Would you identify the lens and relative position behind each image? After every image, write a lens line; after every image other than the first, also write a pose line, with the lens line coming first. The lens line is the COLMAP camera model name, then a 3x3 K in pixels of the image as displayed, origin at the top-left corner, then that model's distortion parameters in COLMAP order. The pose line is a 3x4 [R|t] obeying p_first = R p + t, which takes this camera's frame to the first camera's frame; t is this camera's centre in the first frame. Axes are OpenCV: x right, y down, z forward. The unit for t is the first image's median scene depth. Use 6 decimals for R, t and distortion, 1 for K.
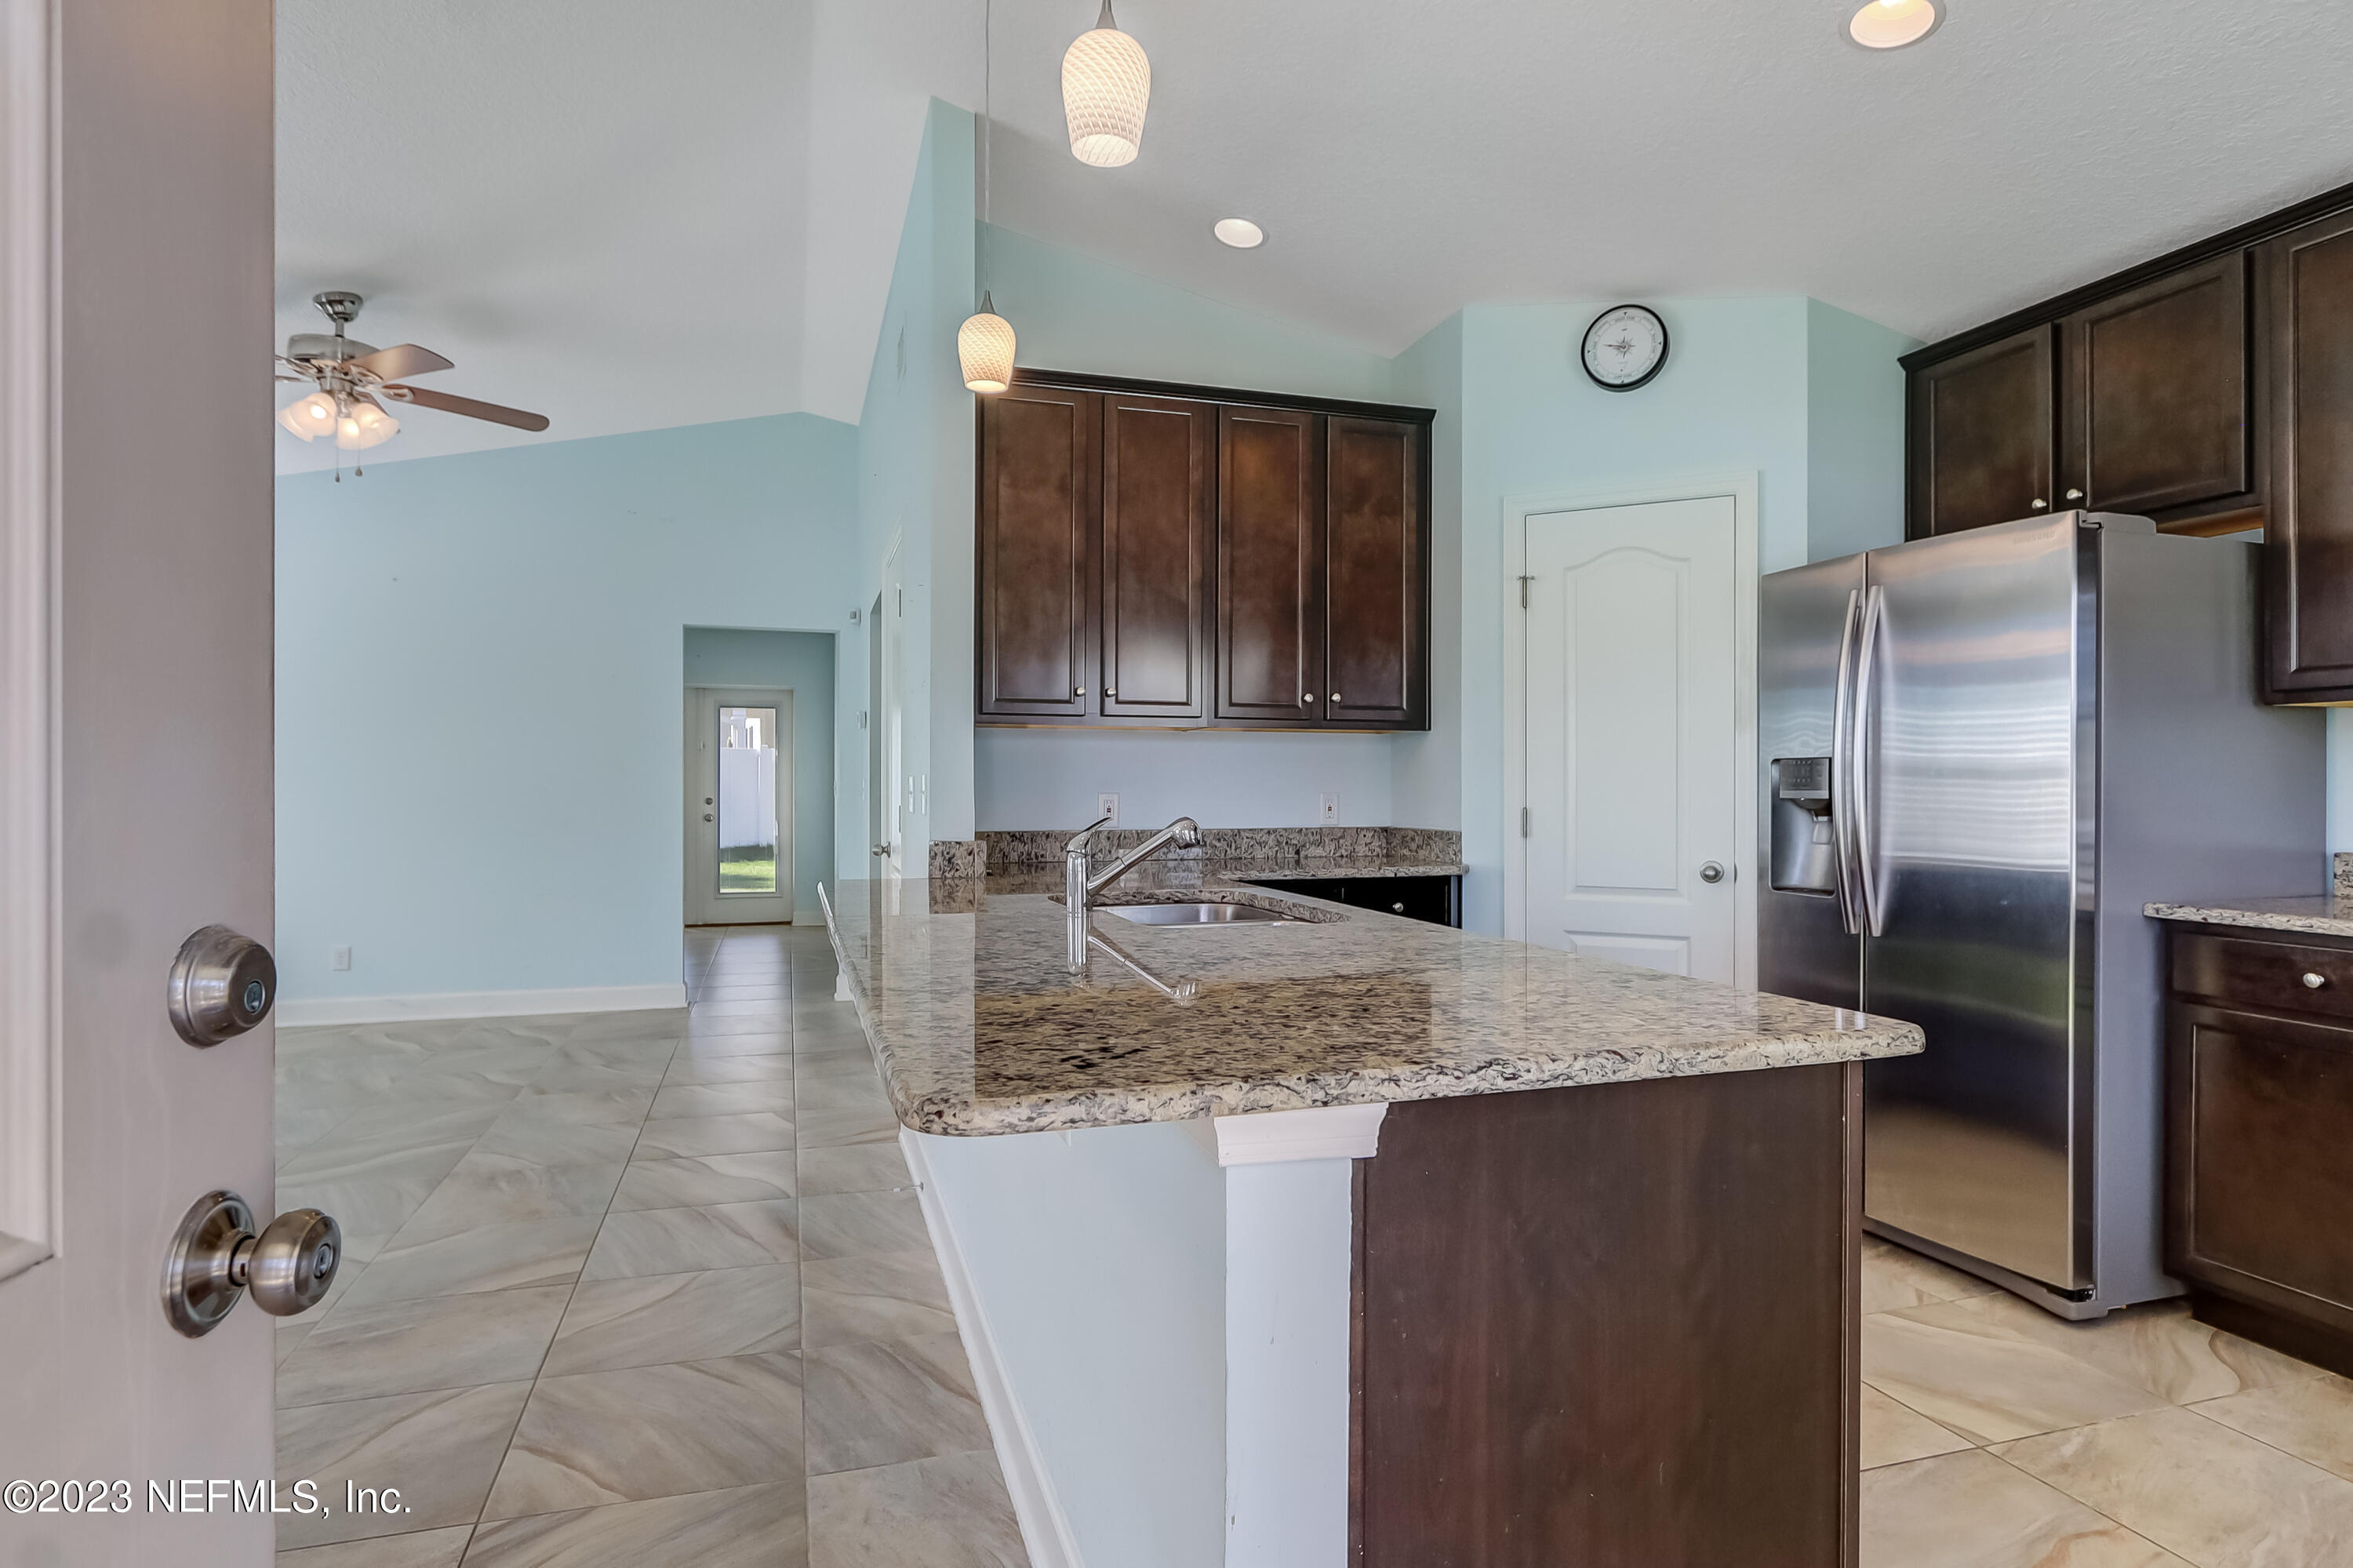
lens RADIAL K [[1268.0, 0, 1162.0], [0, 1268.0, 784.1], [0, 0, 1]] dist [-0.016567, 0.013555]
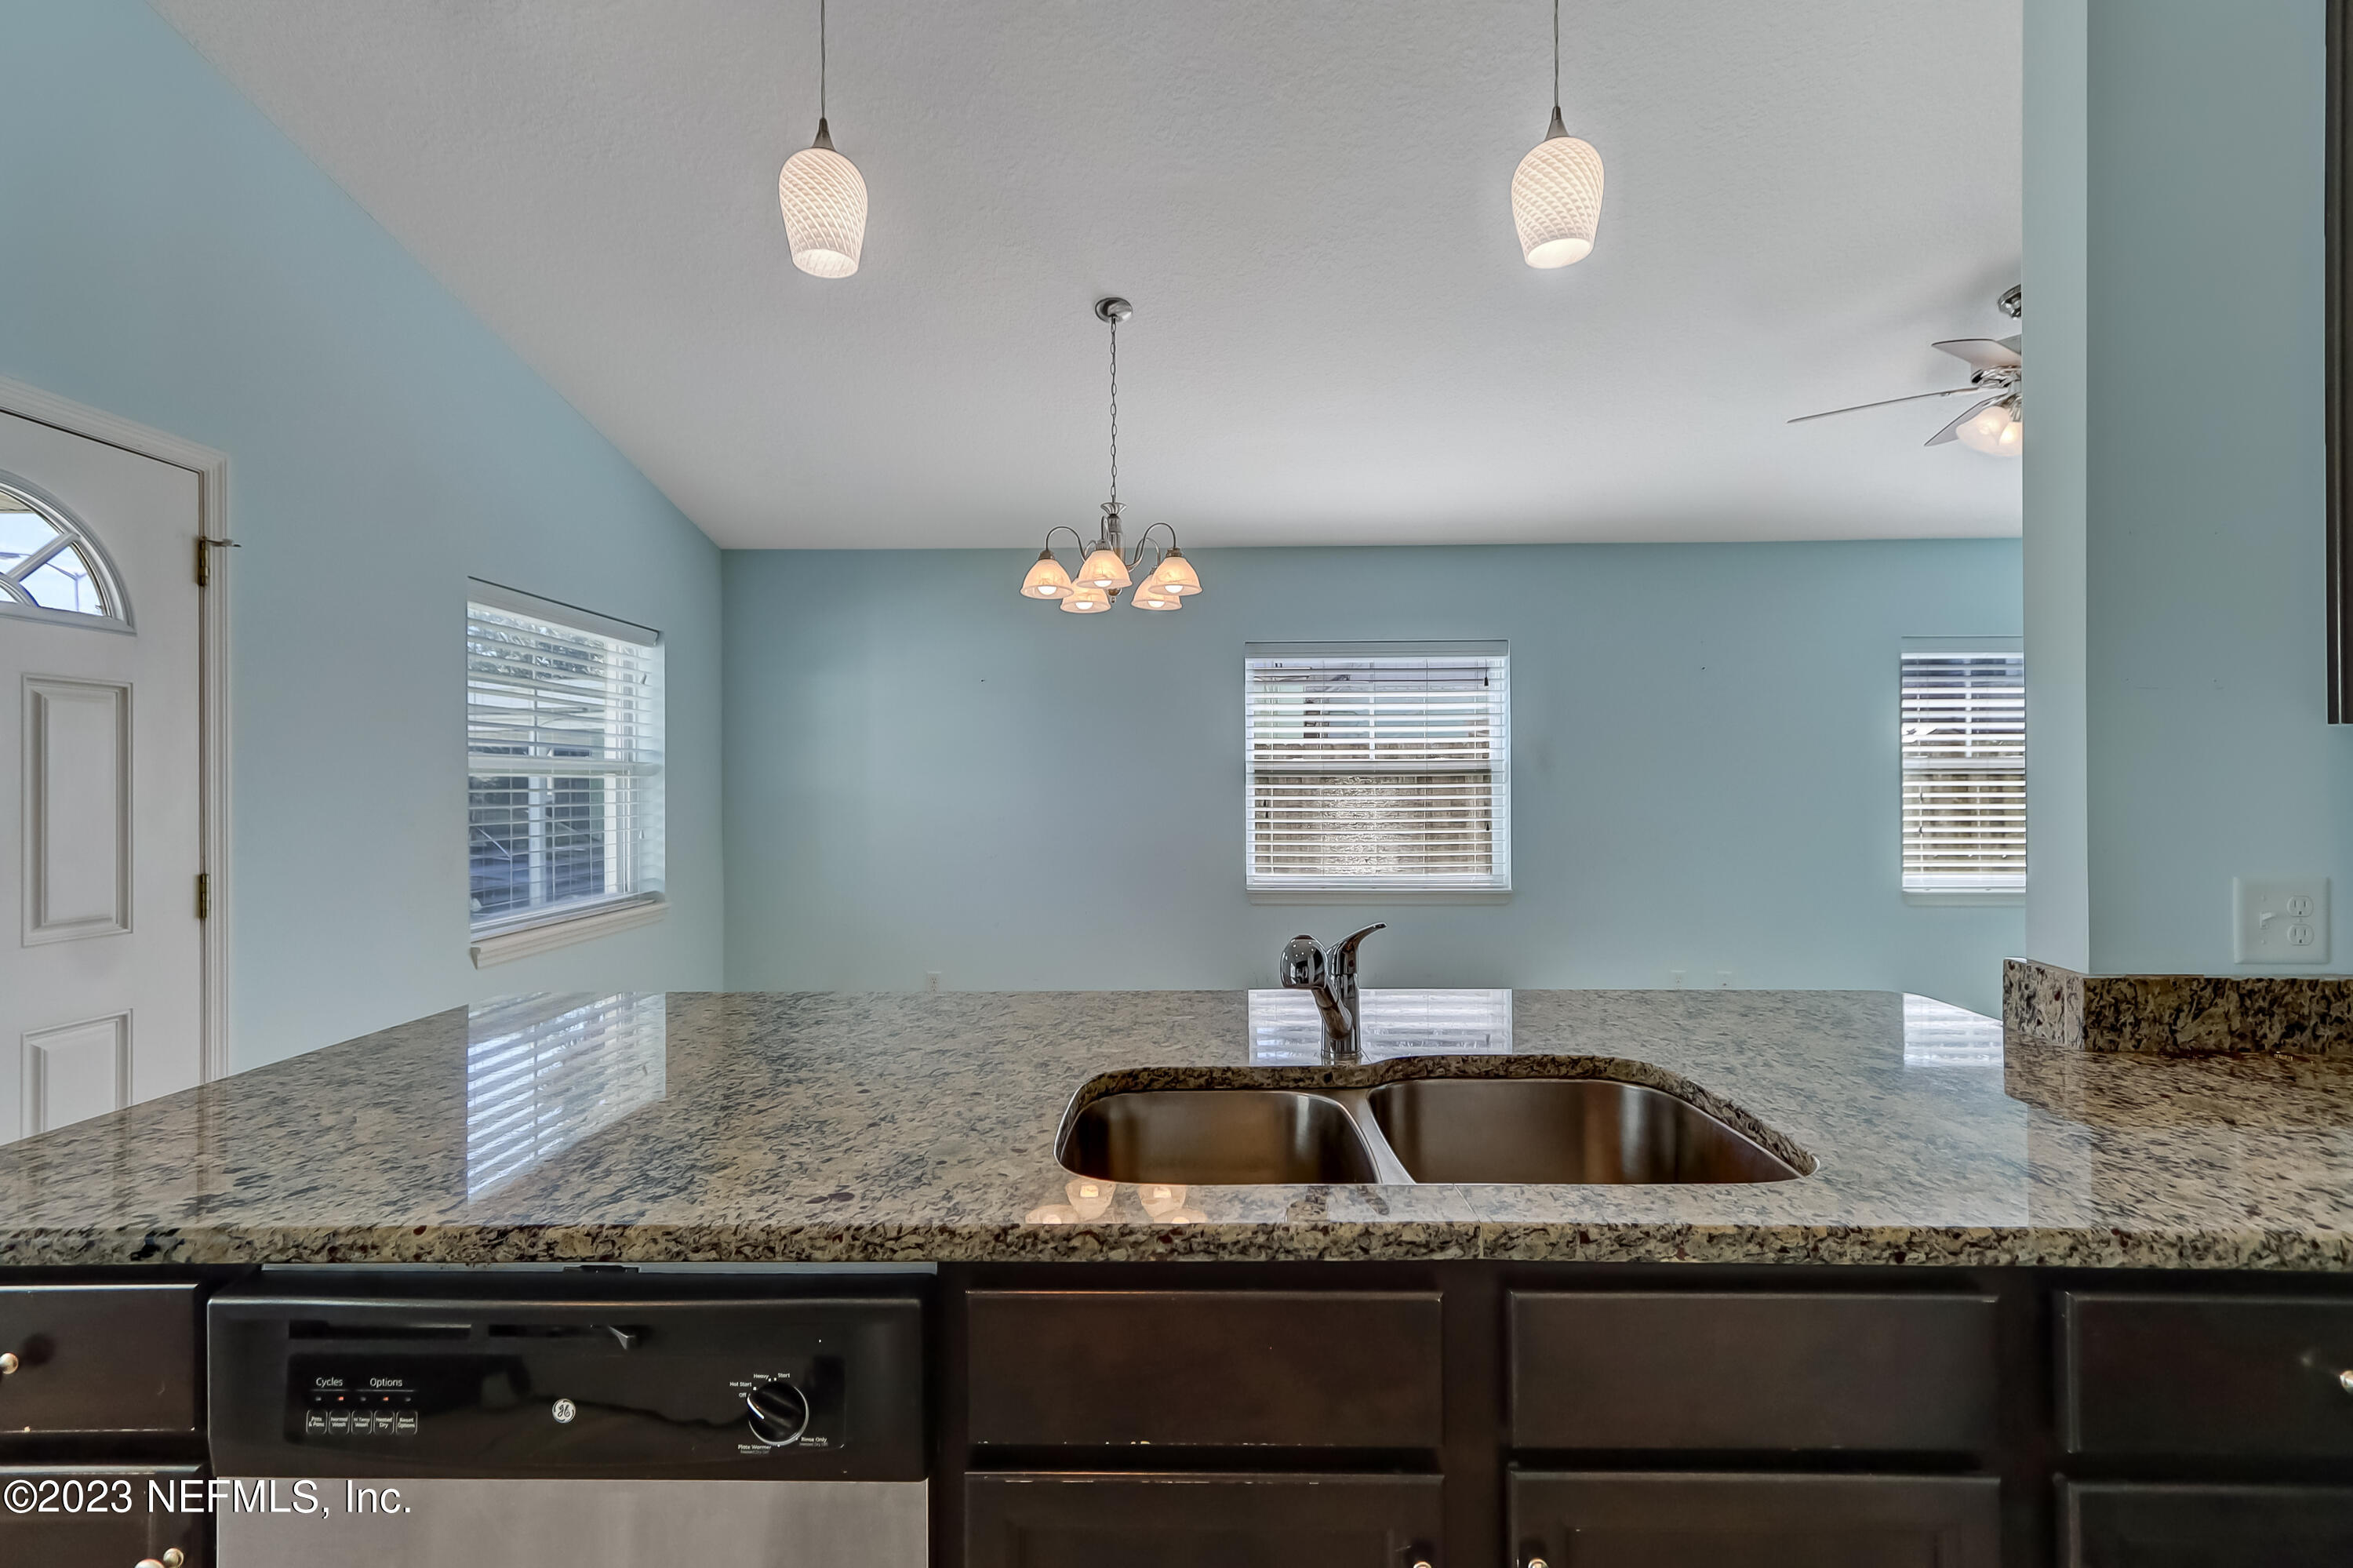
lens RADIAL K [[1076.6, 0, 1152.0], [0, 1076.6, 759.9], [0, 0, 1]] dist [0.000144, 0.000390]
pose [[-0.309473, -0.021486, -0.950665, 0.369700], [0.007362, 0.999661, -0.024989, -0.031458], [0.950880, -0.014732, -0.309210, 0.778936]]
